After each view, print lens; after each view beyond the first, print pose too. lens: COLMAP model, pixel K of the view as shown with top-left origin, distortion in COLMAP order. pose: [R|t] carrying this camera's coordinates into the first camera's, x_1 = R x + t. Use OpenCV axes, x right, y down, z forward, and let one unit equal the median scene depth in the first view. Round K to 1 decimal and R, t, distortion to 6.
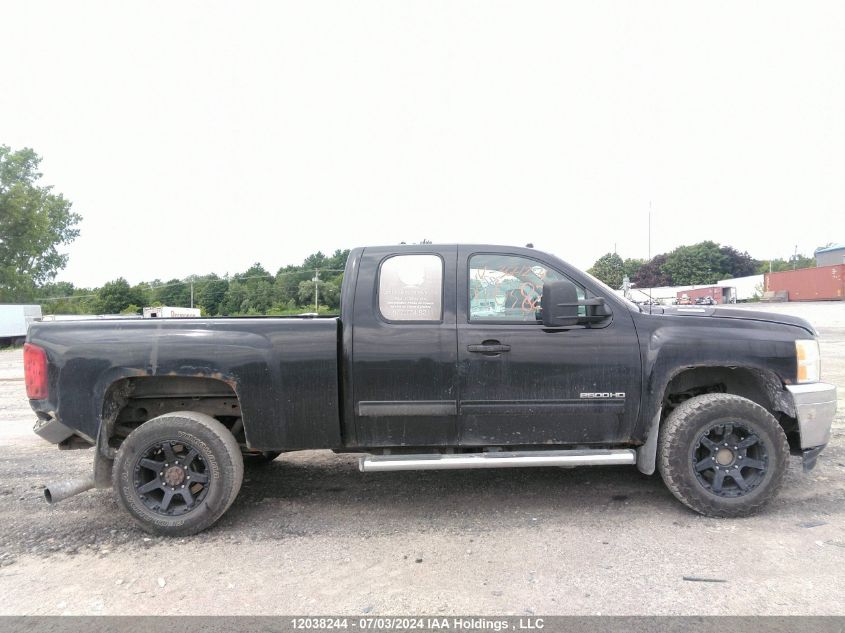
lens RADIAL K [[649.2, 0, 422.5], [0, 649.2, 316.5], [0, 0, 1]] dist [-0.004442, -0.004930]
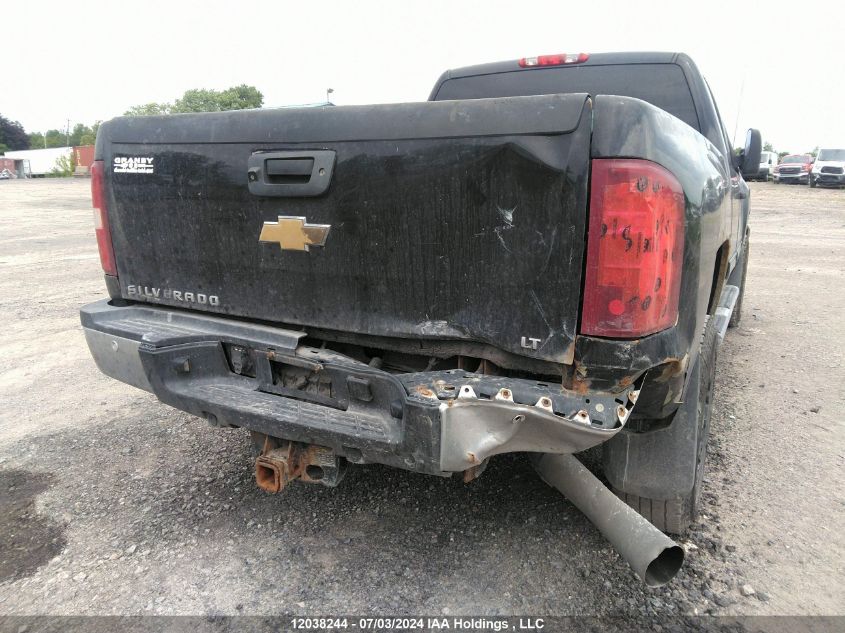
lens RADIAL K [[649.2, 0, 422.5], [0, 649.2, 316.5], [0, 0, 1]] dist [-0.004442, -0.004930]
pose [[0.460721, -0.163305, 0.872392, -0.089350], [0.001288, 0.983049, 0.183339, 0.004348], [-0.887544, -0.083345, 0.453122, 0.087795]]
